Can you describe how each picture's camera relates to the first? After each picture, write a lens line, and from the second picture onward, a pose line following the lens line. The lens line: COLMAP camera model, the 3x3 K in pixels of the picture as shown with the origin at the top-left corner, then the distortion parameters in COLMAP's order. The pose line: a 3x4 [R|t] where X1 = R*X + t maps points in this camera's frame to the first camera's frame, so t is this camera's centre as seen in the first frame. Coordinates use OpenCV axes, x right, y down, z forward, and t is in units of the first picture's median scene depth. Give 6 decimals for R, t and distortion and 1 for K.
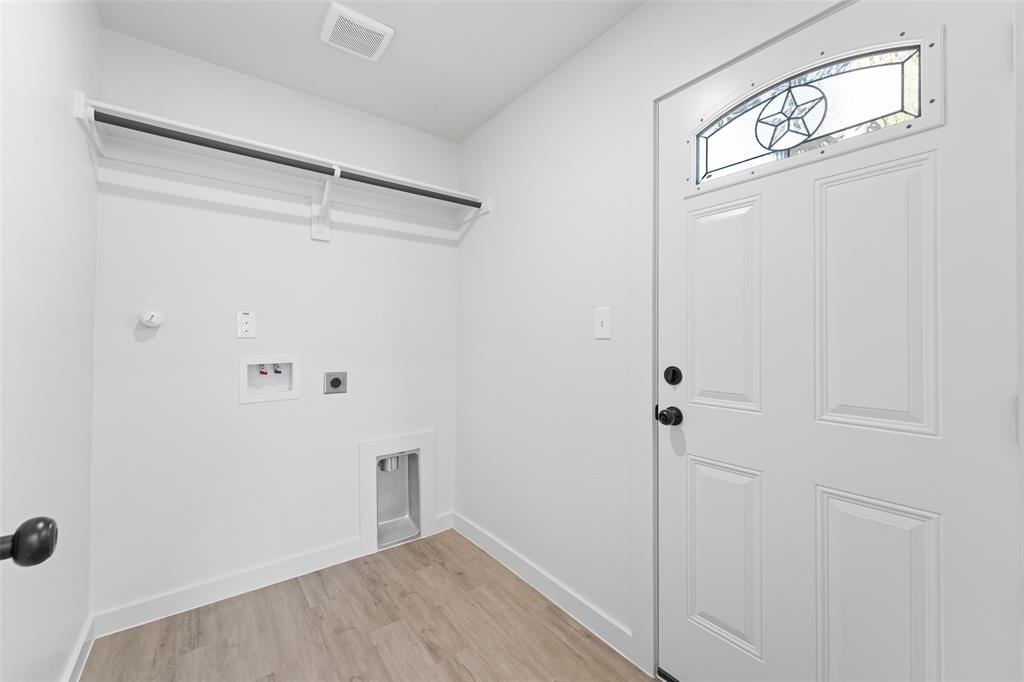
lens RADIAL K [[407.0, 0, 508.1], [0, 407.0, 336.4], [0, 0, 1]] dist [0.002873, 0.001376]
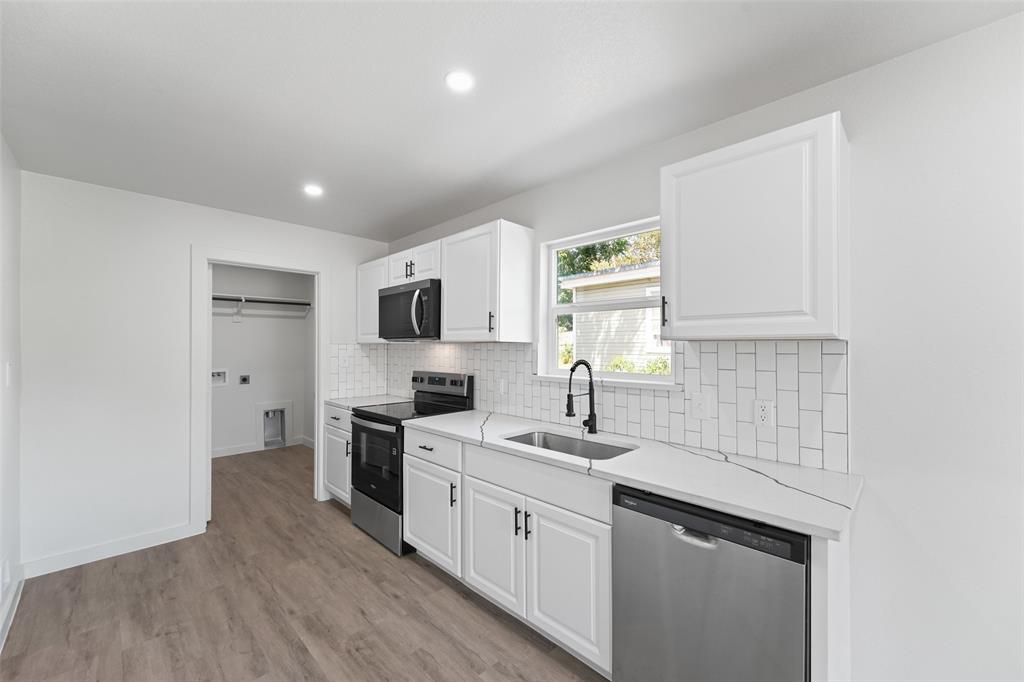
lens RADIAL K [[407.0, 0, 512.2], [0, 407.0, 343.6], [0, 0, 1]] dist [0.002873, 0.001376]
pose [[0.990710, -0.006634, 0.135827, 0.824453], [0.006640, 0.999978, 0.000408, -0.091253], [-0.135827, 0.000497, 0.990732, -1.618185]]
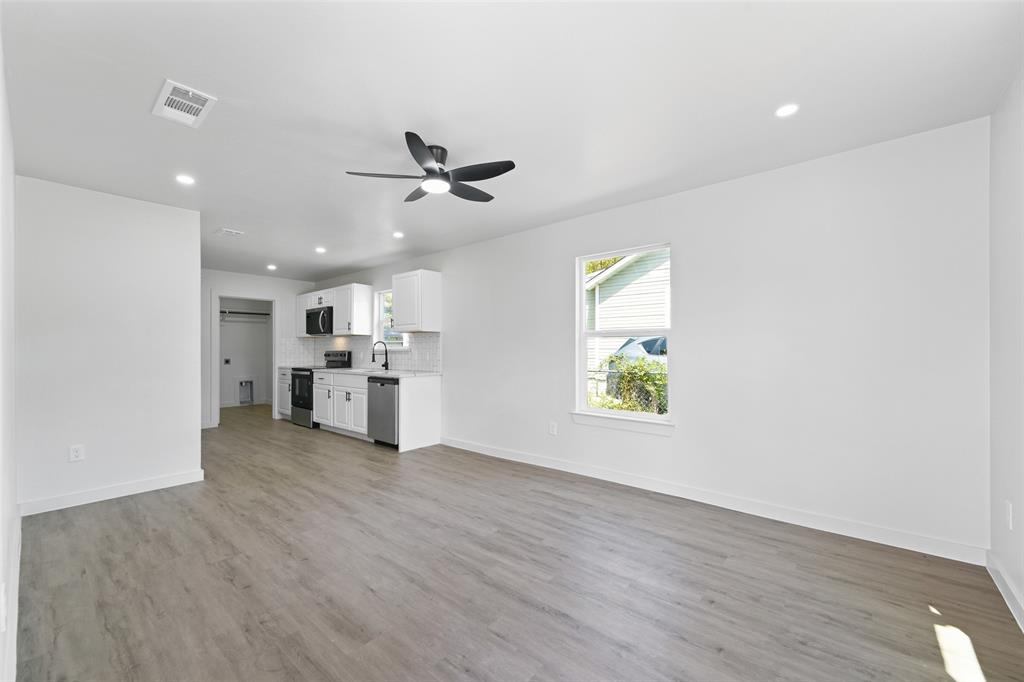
lens RADIAL K [[407.0, 0, 512.8], [0, 407.0, 345.0], [0, 0, 1]] dist [0.002873, 0.001376]
pose [[0.976580, -0.009539, 0.214944, 1.397523], [0.010218, 0.999946, -0.002046, -0.009260], [-0.214913, 0.004194, 0.976624, -3.370664]]
